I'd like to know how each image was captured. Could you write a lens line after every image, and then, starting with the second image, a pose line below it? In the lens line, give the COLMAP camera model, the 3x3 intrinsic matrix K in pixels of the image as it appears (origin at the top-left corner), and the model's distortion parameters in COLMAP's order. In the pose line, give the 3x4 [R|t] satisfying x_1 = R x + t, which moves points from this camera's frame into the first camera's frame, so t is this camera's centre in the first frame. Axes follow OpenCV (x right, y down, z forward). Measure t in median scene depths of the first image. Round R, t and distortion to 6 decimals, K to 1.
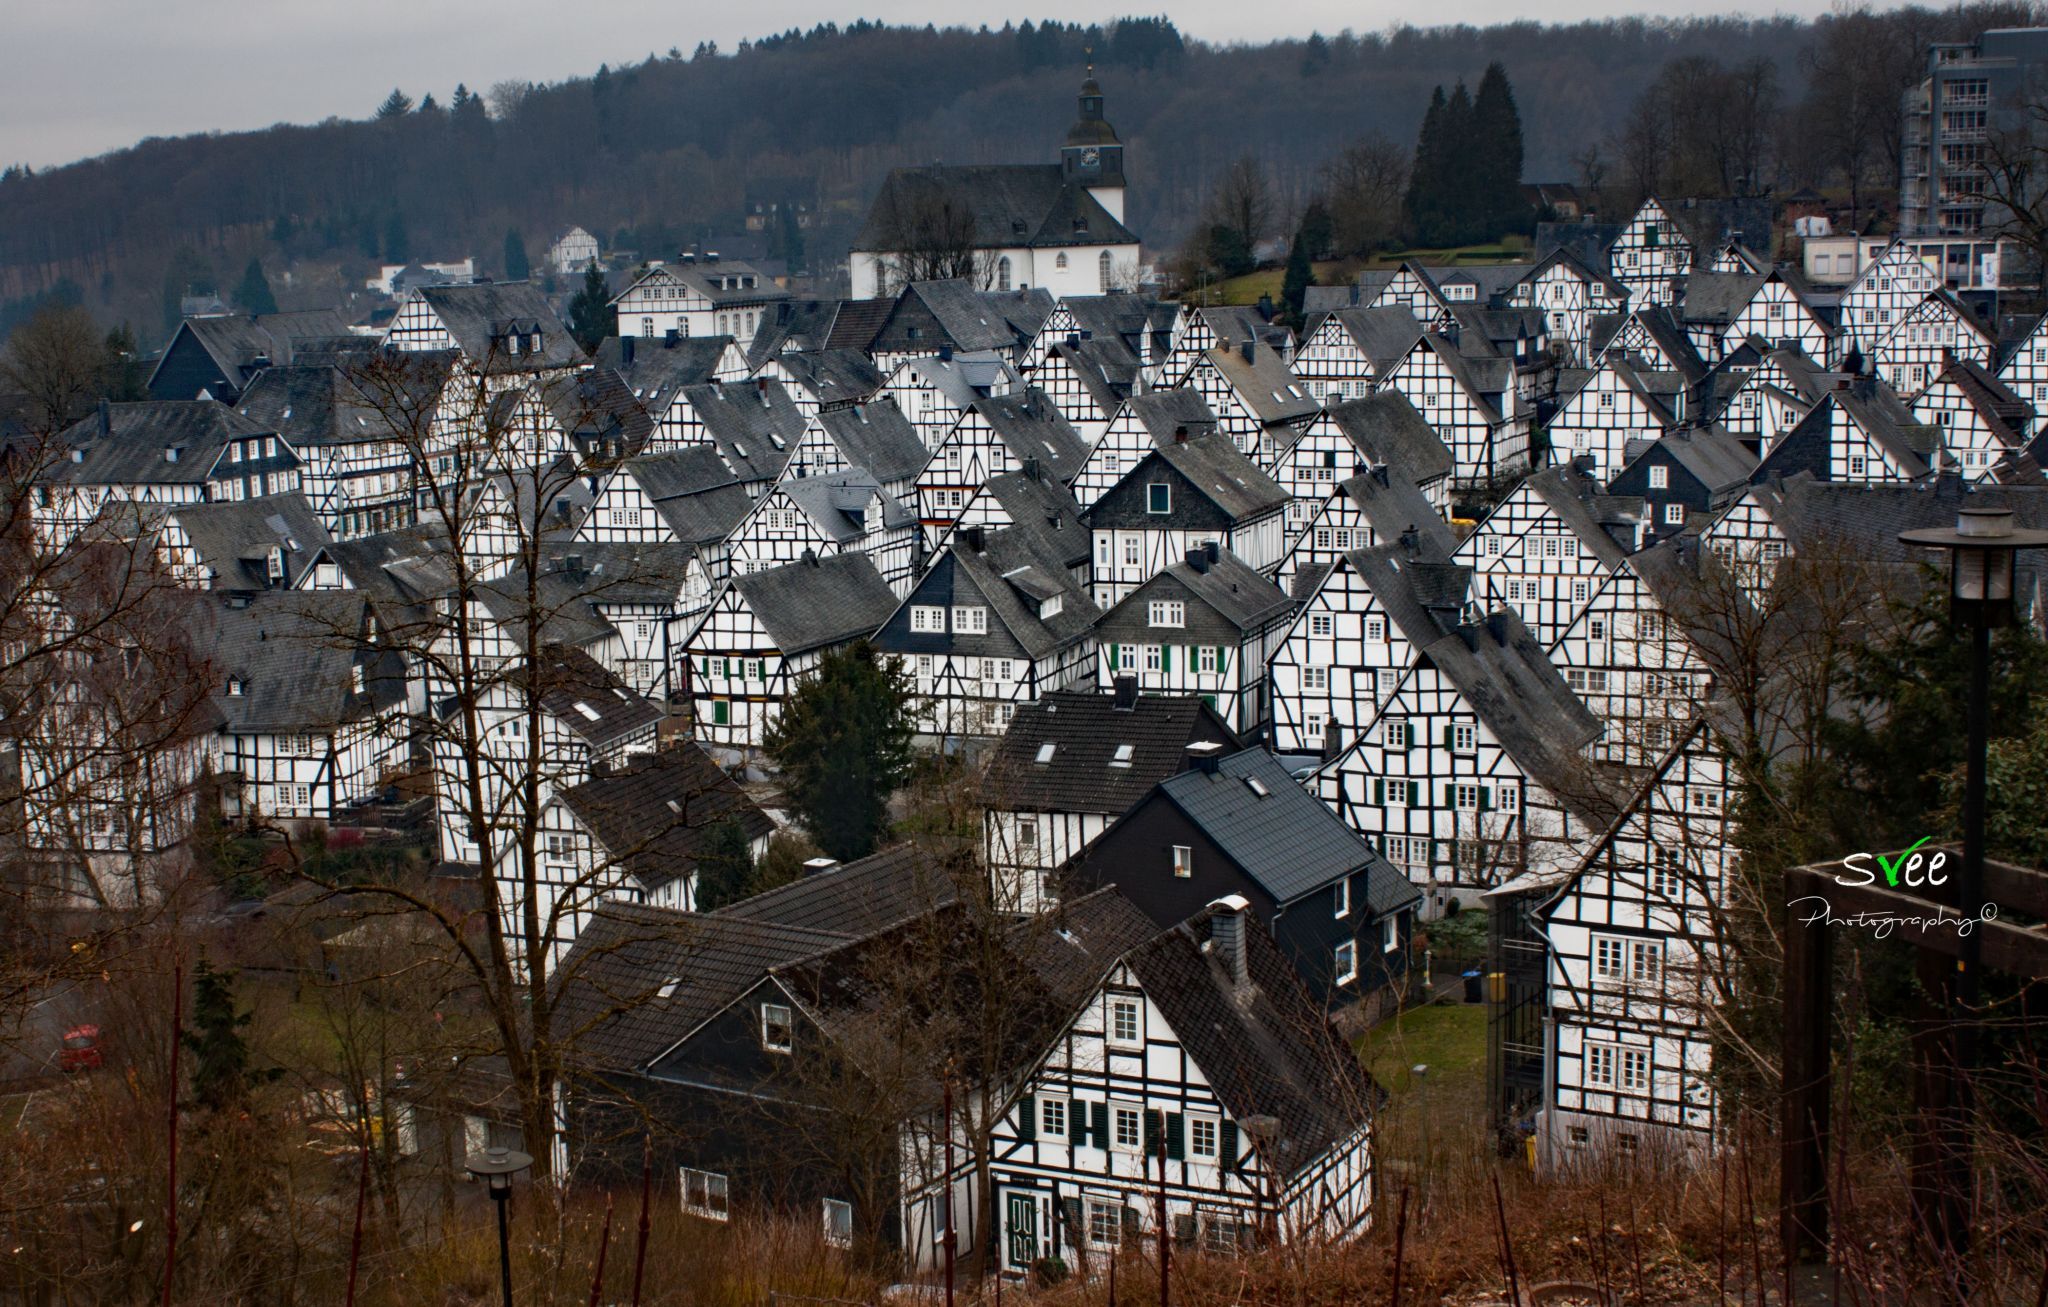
lens RADIAL K [[2697.4, 0, 910.5], [0, 2697.4, 769.3], [0, 0, 1]] dist [-0.105584, 0.189291]
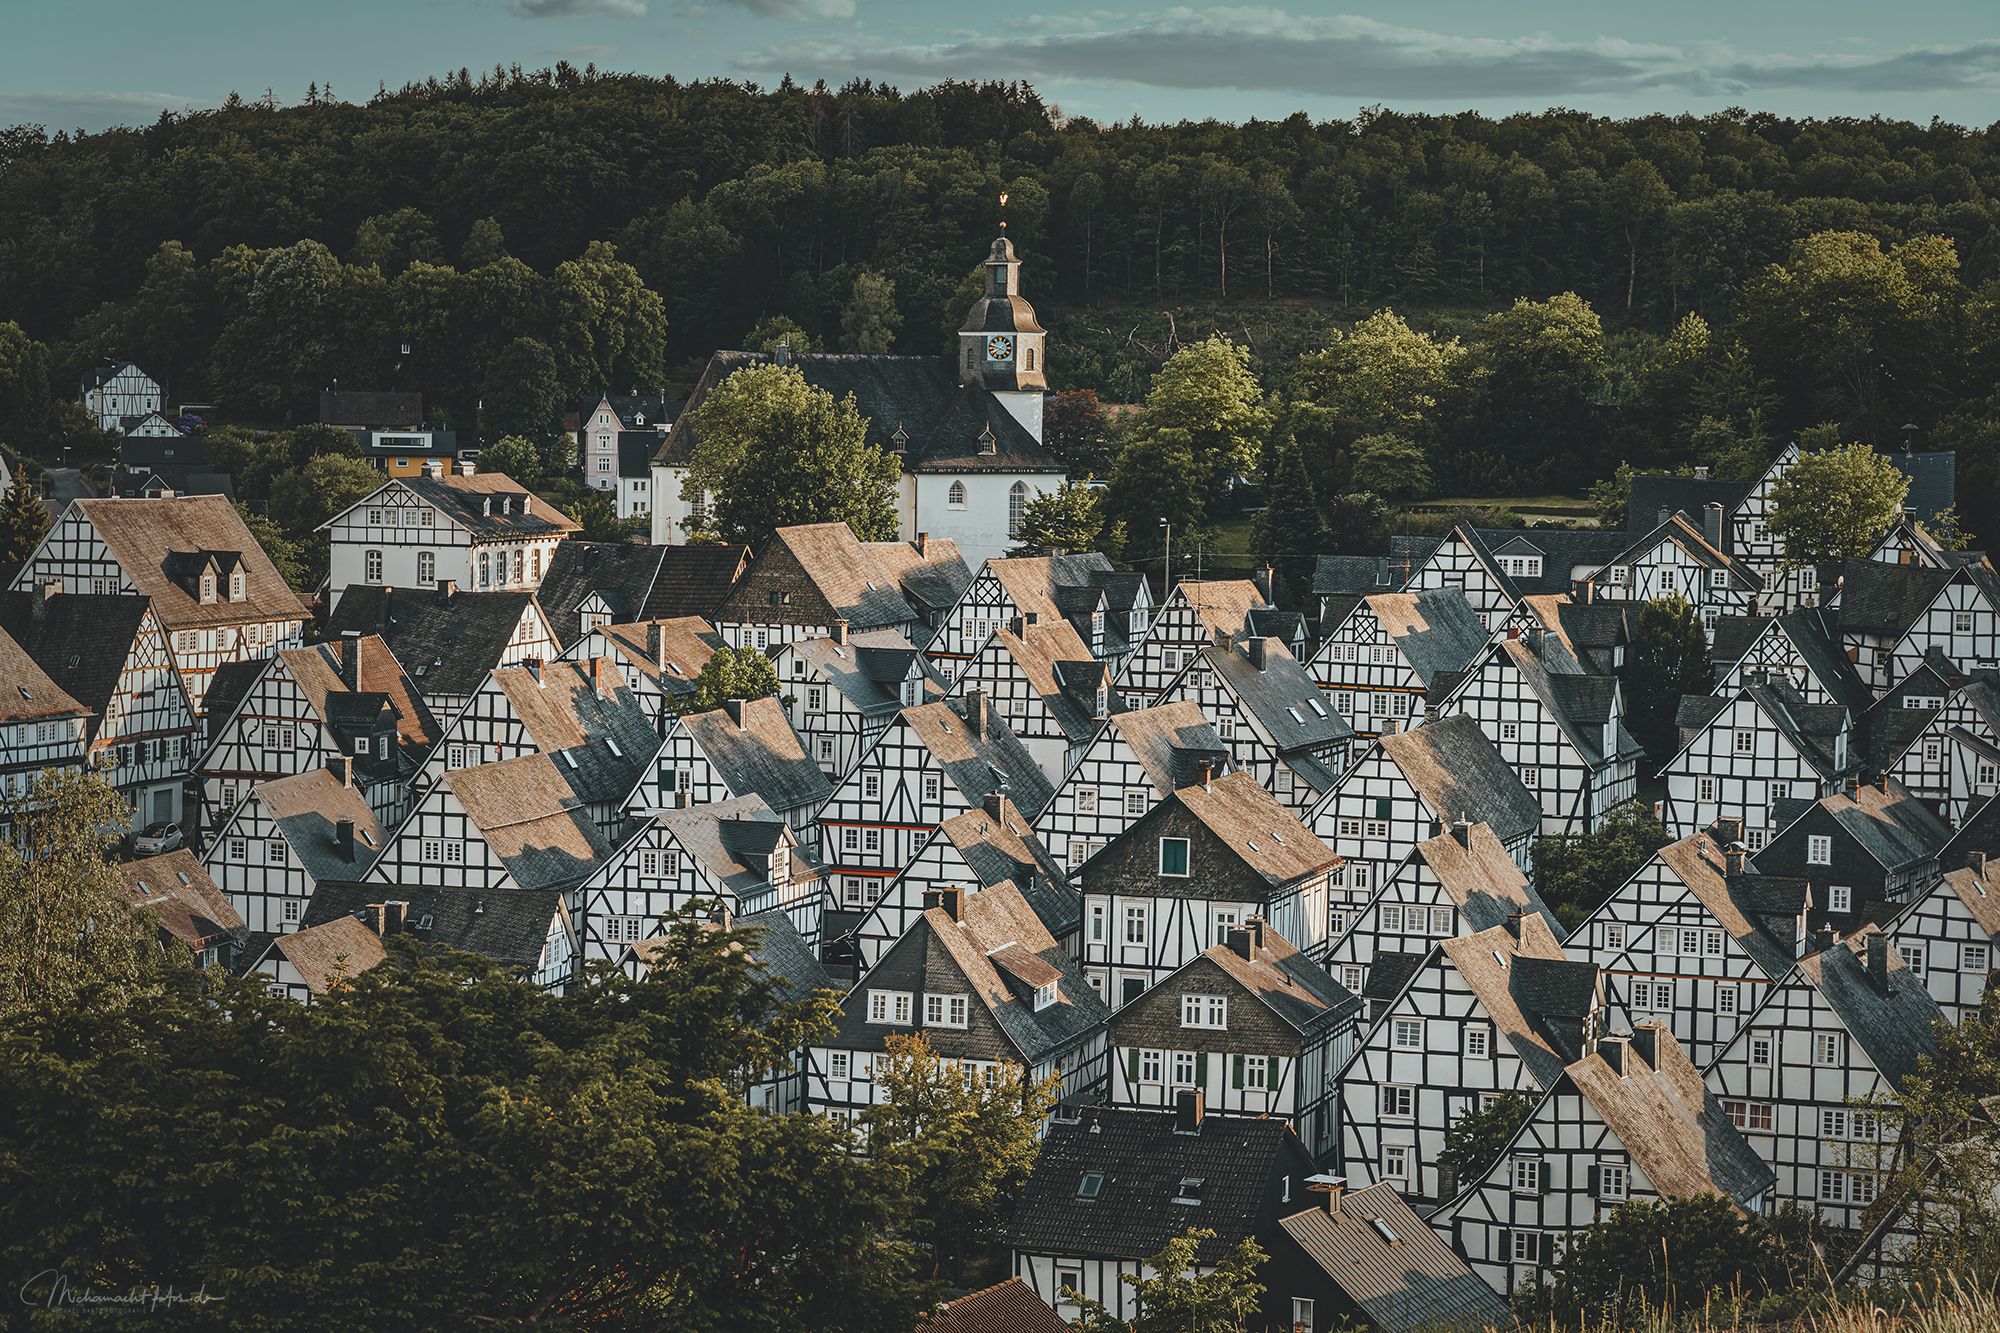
lens RADIAL K [[4346.2, 0, 925.6], [0, 4346.2, 669.9], [0, 0, 1]] dist [-0.012104, 0.060421]
pose [[0.995384, 0.042326, 0.086135, -0.086030], [-0.030905, 0.991053, -0.129845, 0.008579], [-0.090860, 0.126583, 0.987786, -0.213169]]
